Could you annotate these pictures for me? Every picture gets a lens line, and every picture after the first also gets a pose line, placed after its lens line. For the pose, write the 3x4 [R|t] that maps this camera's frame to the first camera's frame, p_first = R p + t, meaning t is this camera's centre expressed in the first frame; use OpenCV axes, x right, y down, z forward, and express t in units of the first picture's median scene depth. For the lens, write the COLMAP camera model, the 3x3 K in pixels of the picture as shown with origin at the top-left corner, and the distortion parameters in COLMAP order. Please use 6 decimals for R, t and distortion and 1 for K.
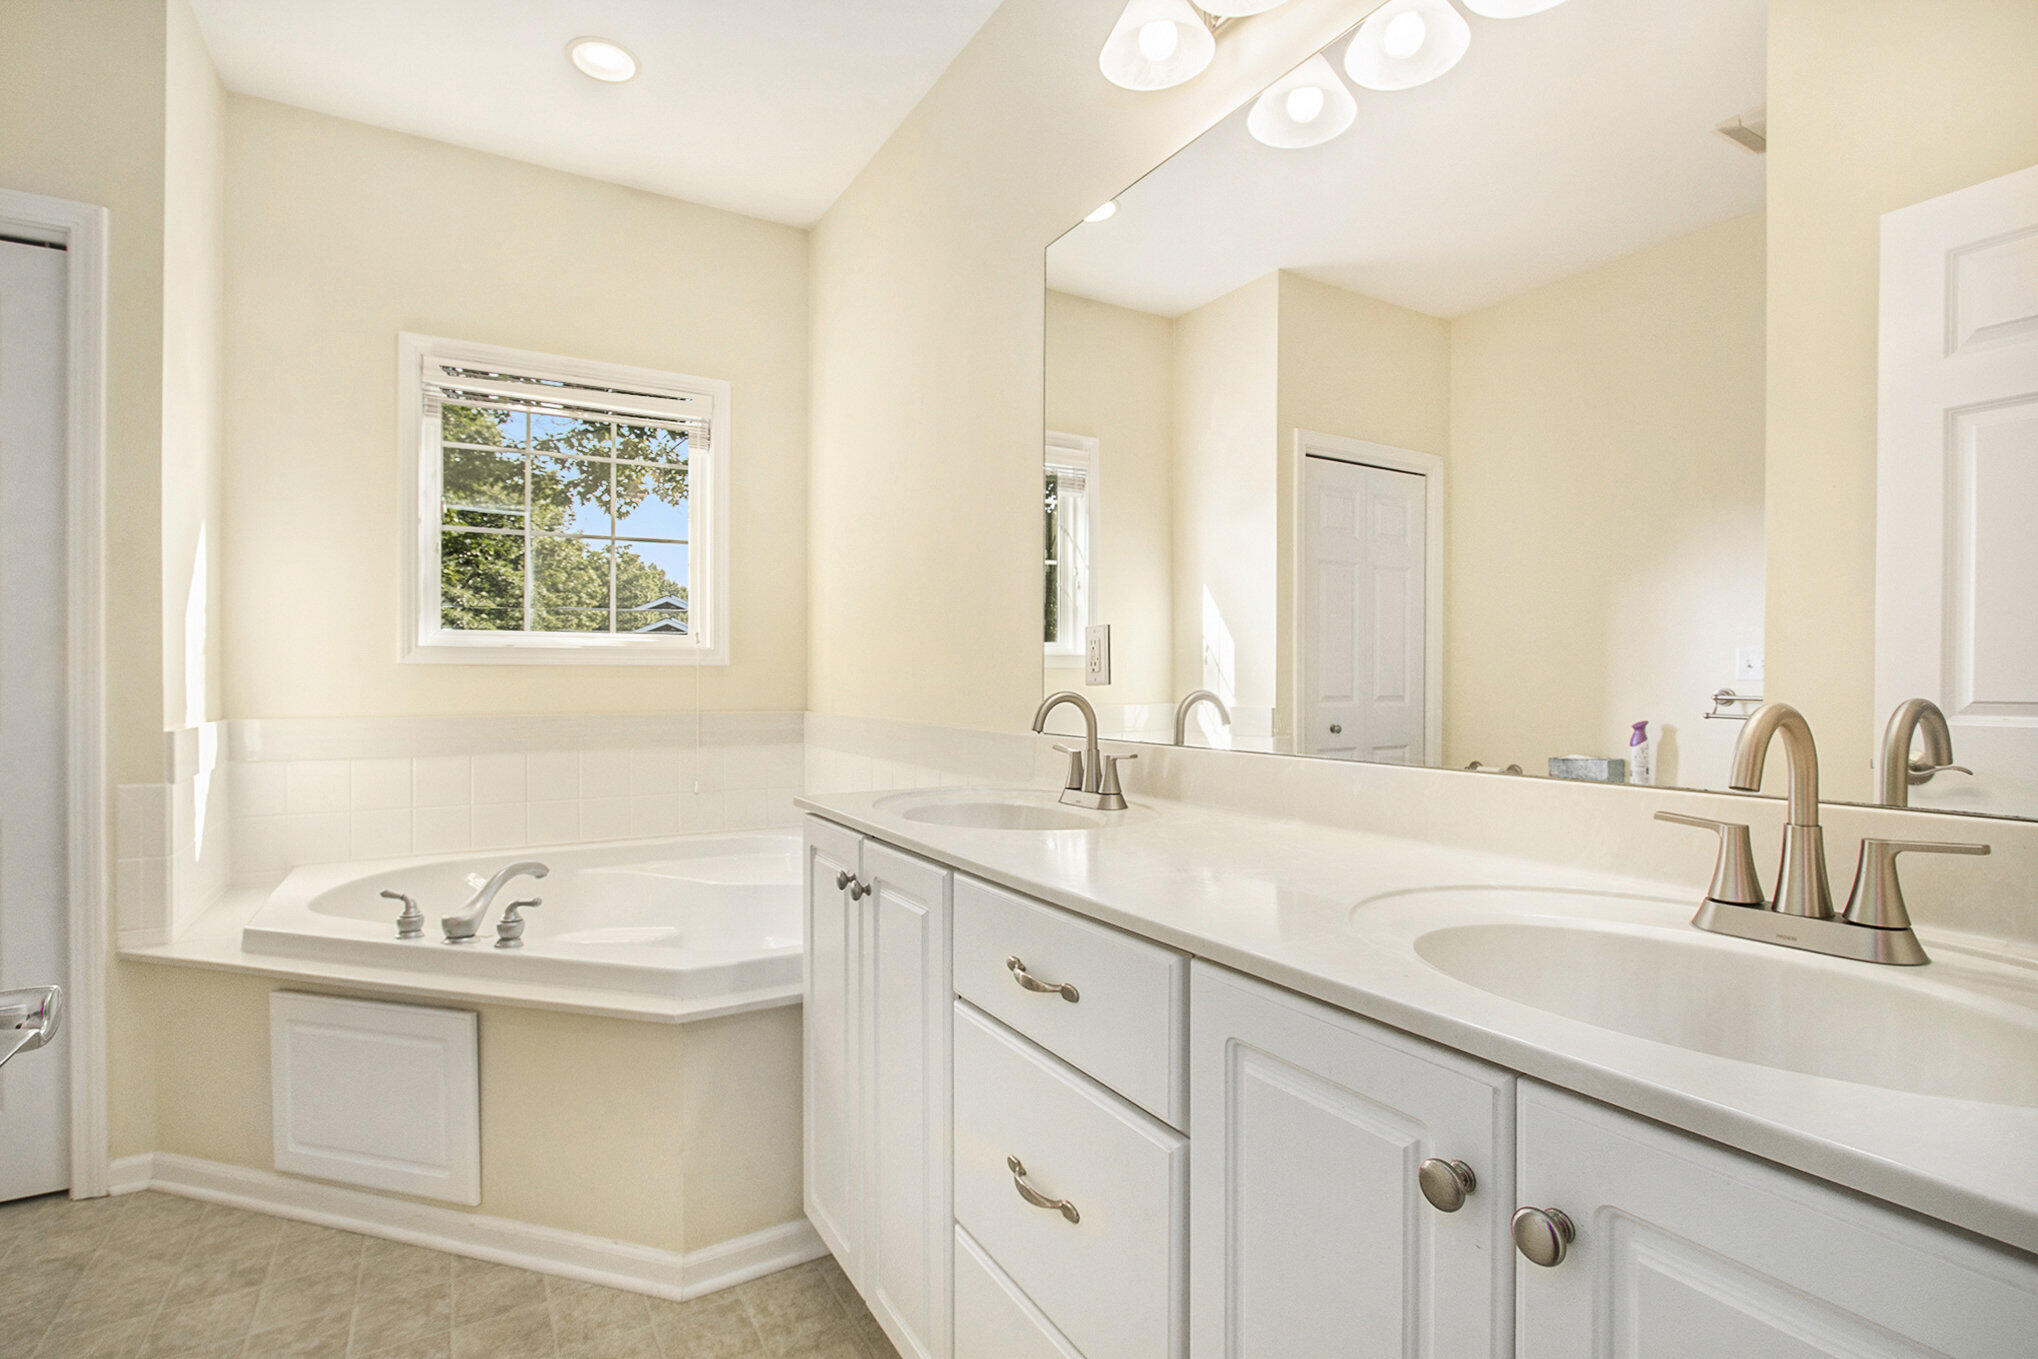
lens RADIAL K [[974.7, 0, 1013.6], [0, 974.7, 673.1], [0, 0, 1]] dist [0.054102, -0.036461]
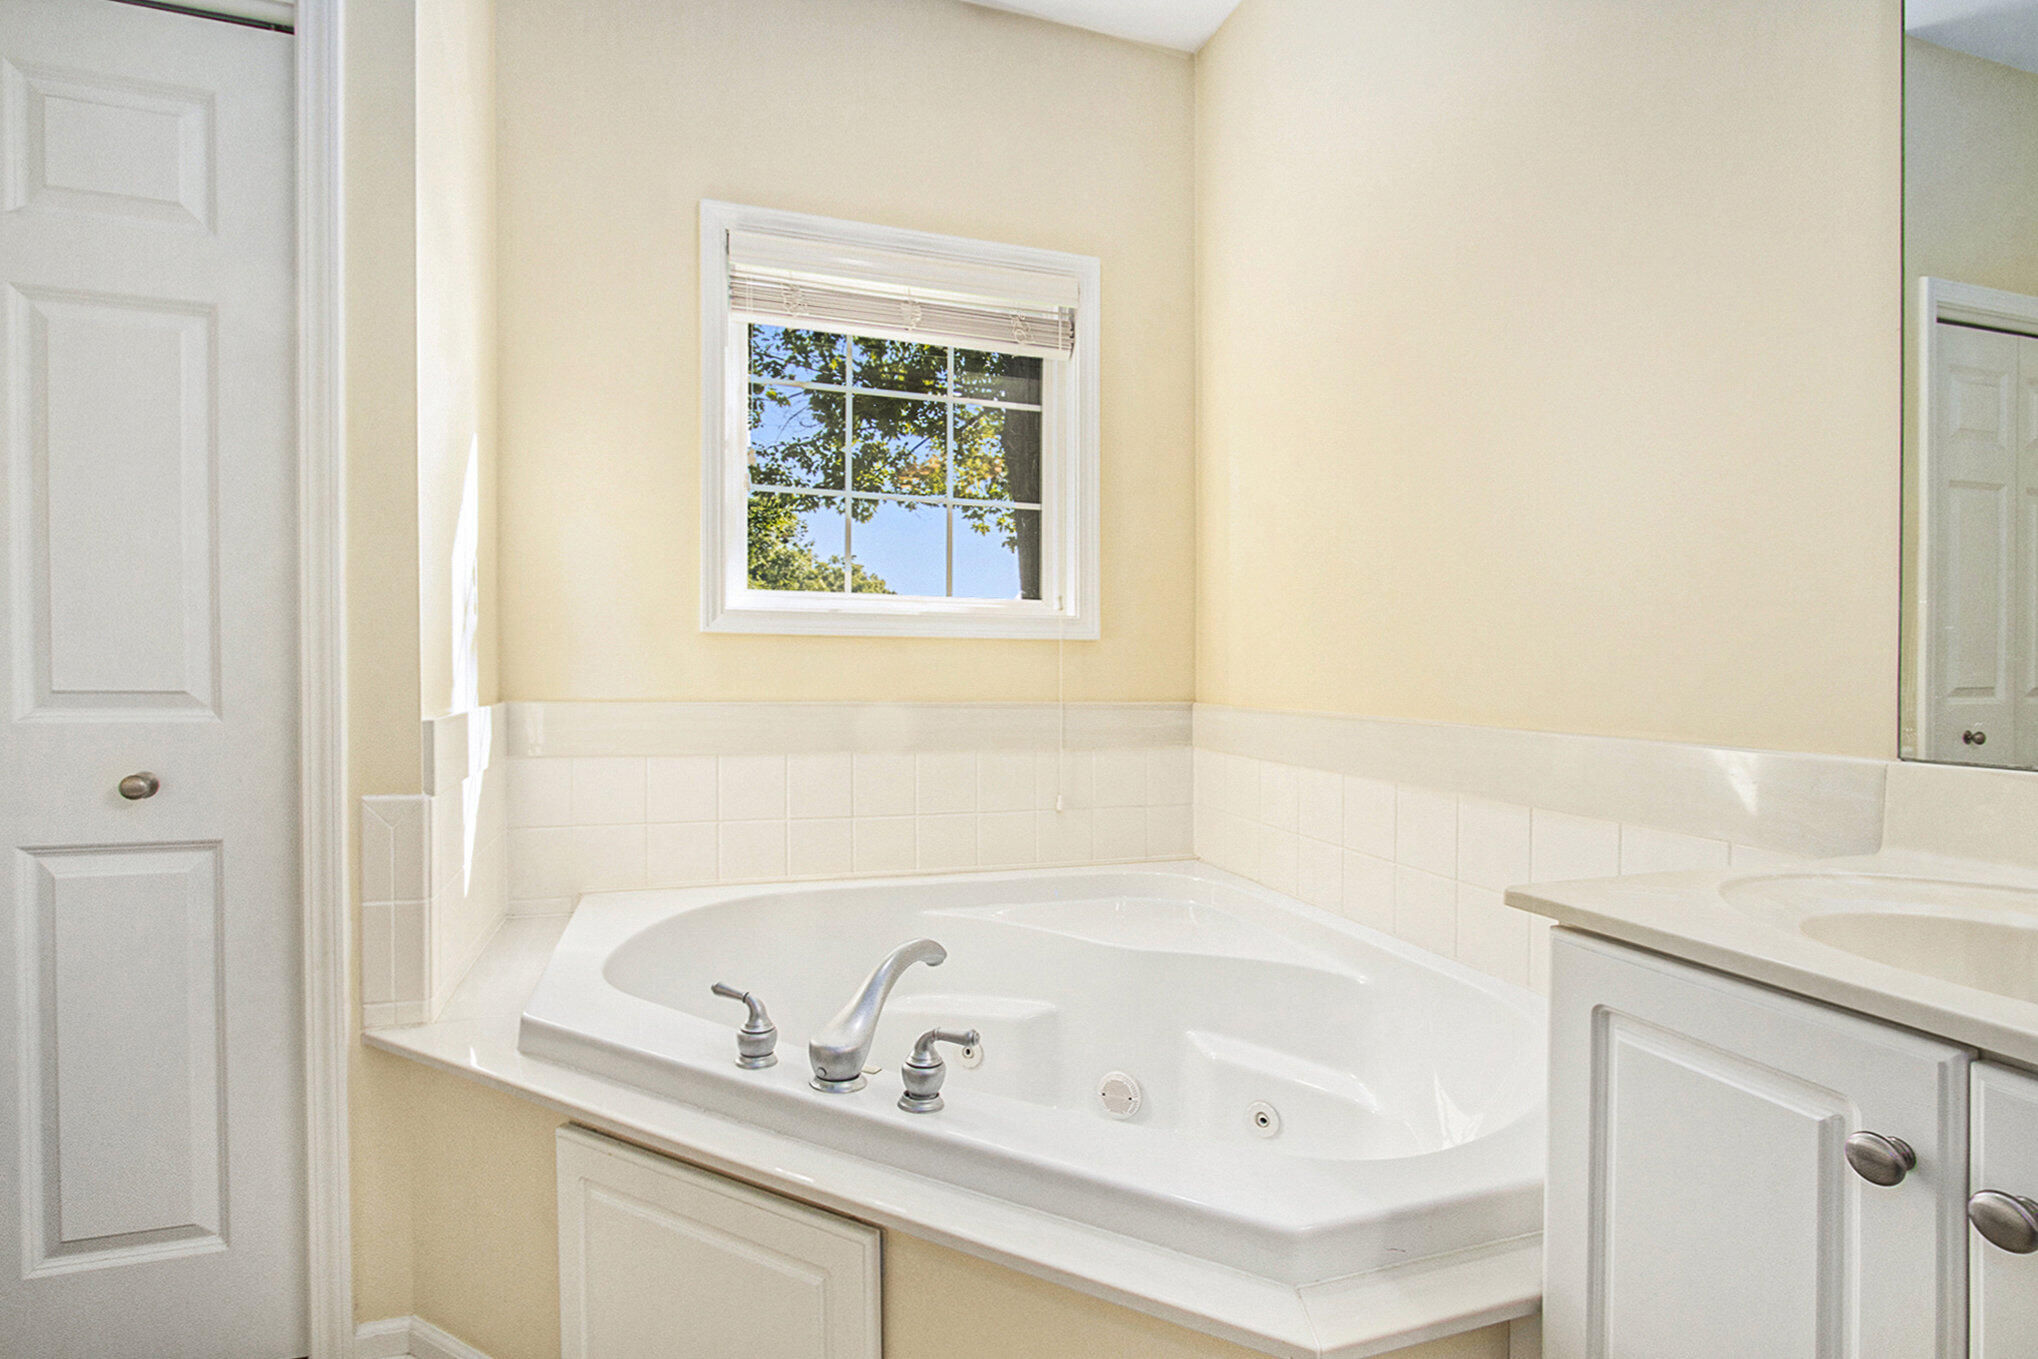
lens RADIAL K [[973.8, 0, 1019.0], [0, 973.8, 679.5], [0, 0, 1]] dist [-0.001815, -0.000082]
pose [[0.978498, 0.004213, -0.206215, -0.311361], [-0.002247, 0.999950, 0.009769, 0.023885], [0.206246, -0.009095, 0.978458, 0.427695]]
